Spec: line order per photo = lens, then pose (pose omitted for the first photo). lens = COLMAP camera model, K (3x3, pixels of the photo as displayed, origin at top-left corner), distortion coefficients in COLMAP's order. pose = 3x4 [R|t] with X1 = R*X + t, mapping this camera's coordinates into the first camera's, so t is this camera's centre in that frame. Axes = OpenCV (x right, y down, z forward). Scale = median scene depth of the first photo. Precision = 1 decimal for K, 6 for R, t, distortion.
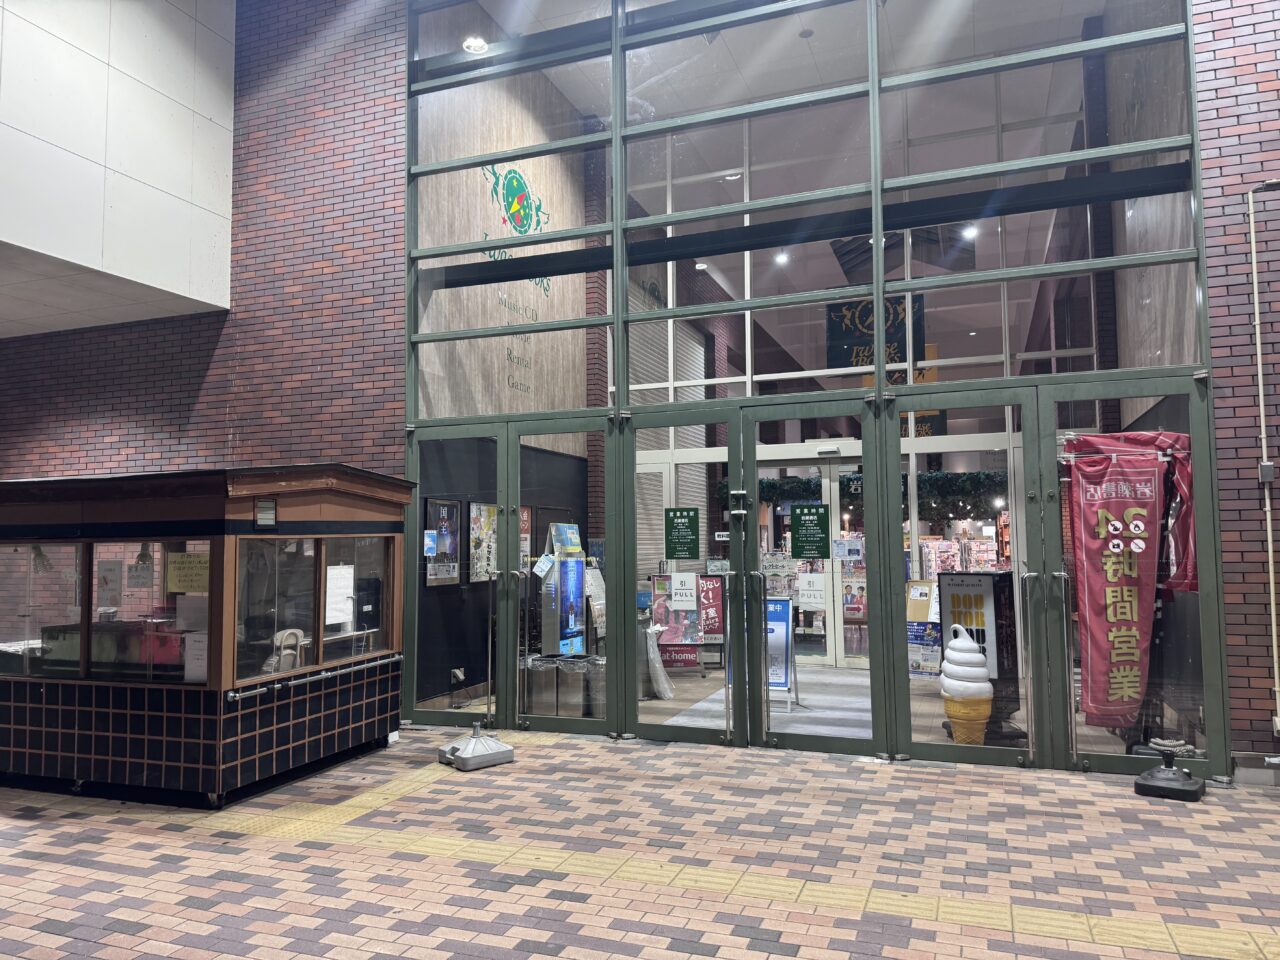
lens RADIAL K [[898.5, 0, 640.0], [0, 898.5, 480.0], [0, 0, 1]] dist [0.006072, 0.000328]
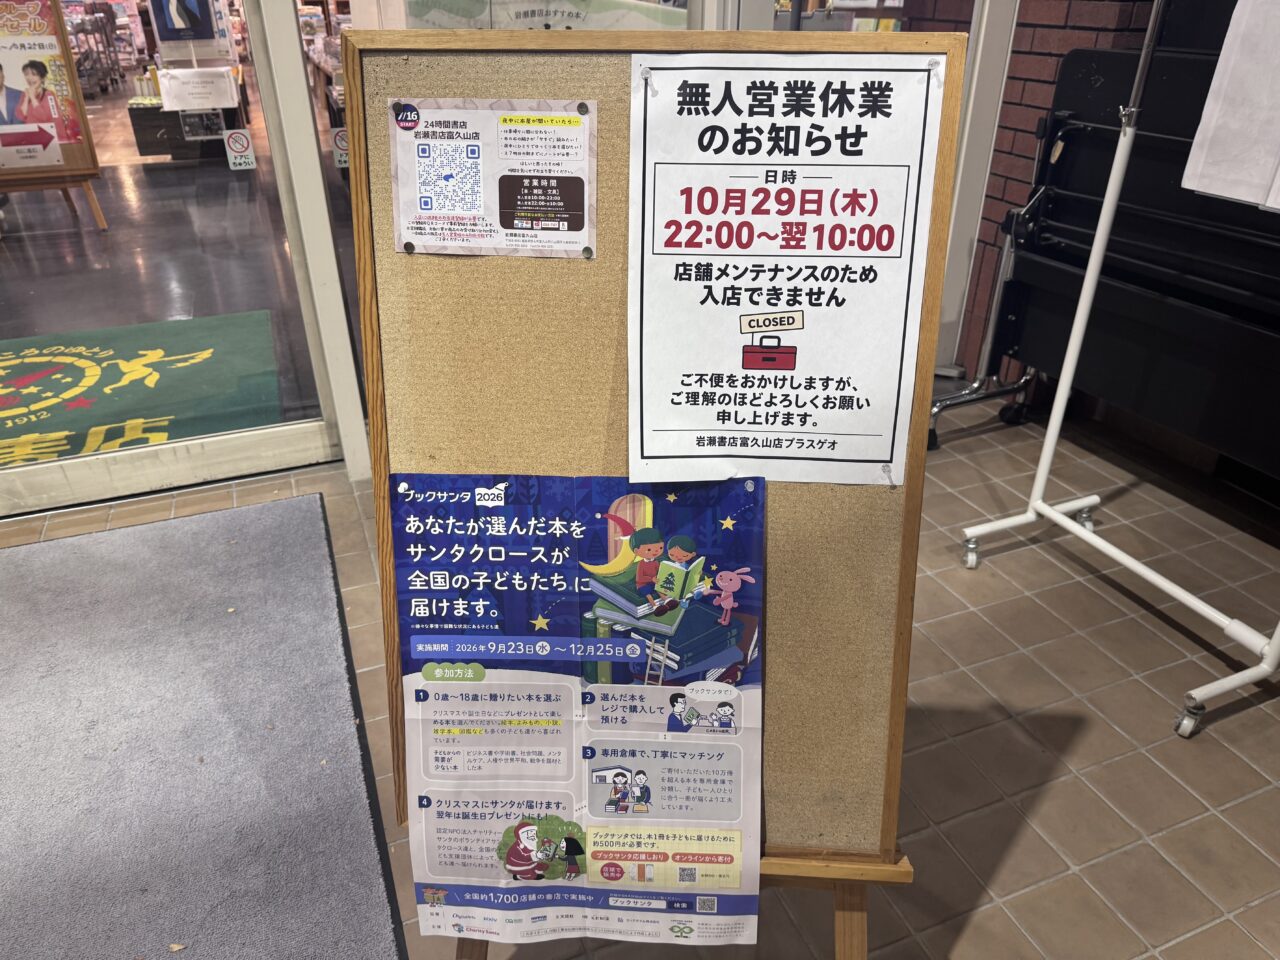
lens RADIAL K [[898.5, 0, 640.0], [0, 898.5, 480.0], [0, 0, 1]] dist [0.006072, 0.000328]
pose [[0.735687, -0.318556, 0.597735, 0.306229], [-0.053656, 0.852314, 0.520271, 0.122833], [-0.675193, -0.414829, 0.609944, 1.099974]]
